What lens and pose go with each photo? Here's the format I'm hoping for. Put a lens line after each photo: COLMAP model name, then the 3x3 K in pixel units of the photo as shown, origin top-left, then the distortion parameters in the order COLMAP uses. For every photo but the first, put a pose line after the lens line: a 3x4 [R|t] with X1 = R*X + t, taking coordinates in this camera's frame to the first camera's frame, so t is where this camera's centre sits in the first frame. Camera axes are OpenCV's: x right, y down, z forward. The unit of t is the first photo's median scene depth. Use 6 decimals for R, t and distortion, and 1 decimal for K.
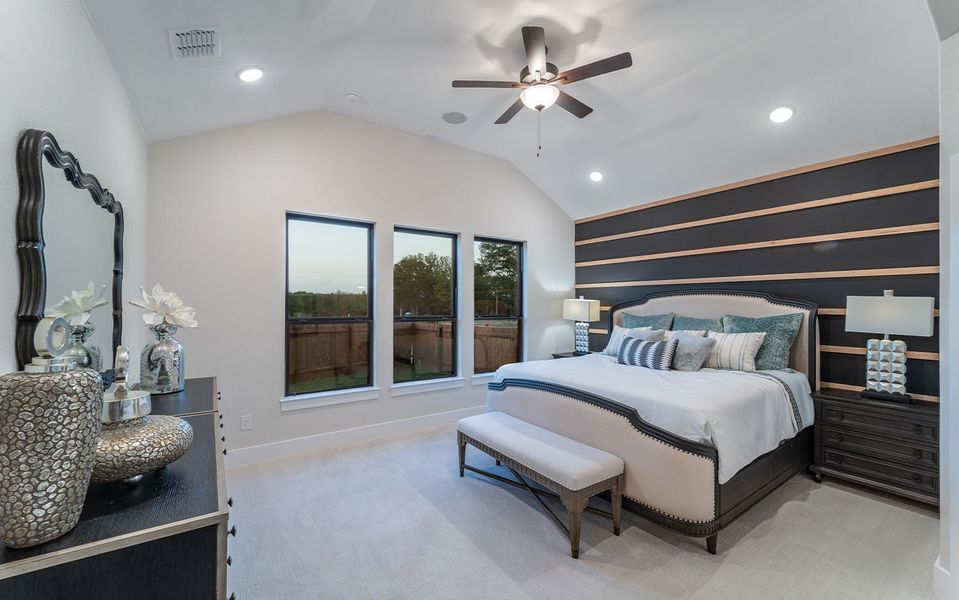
lens RADIAL K [[382.9, 0, 475.4], [0, 382.9, 300.3], [0, 0, 1]] dist [-0.001602, -0.000632]
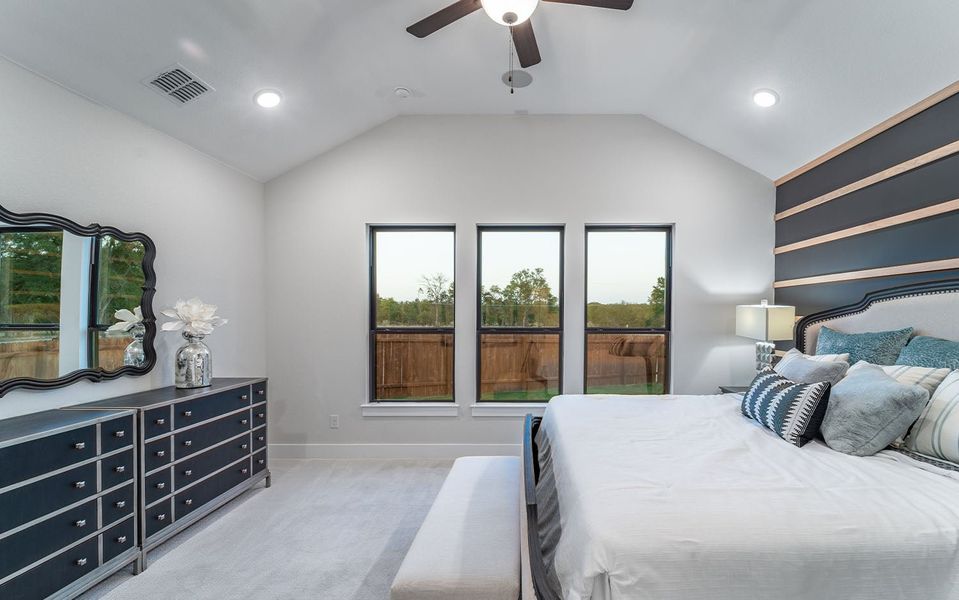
lens RADIAL K [[407.2, 0, 519.8], [0, 407.2, 318.5], [0, 0, 1]] dist [0.012512, 0.000083]
pose [[0.824895, 0.003317, -0.565276, 0.370434], [0.008989, 0.999779, 0.018985, 0.003885], [0.565215, -0.020742, 0.824683, 0.248844]]
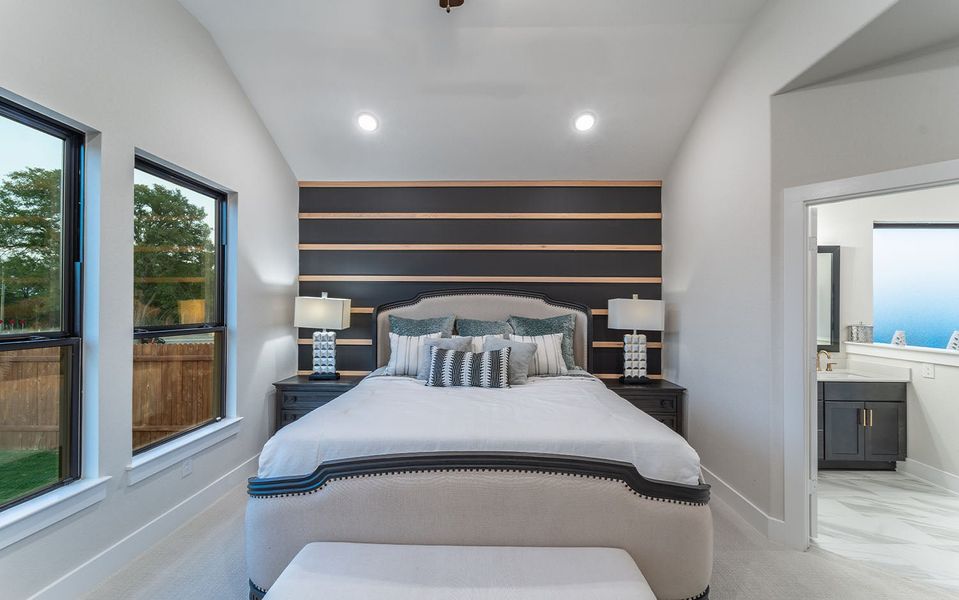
lens RADIAL K [[382.9, 0, 479.4], [0, 382.9, 305.3], [0, 0, 1]] dist [-0.001602, -0.000632]
pose [[0.576611, 0.003331, 0.817012, -0.141087], [-0.012977, 0.999903, 0.005082, 0.005535], [-0.816916, -0.013533, 0.576598, 0.427717]]
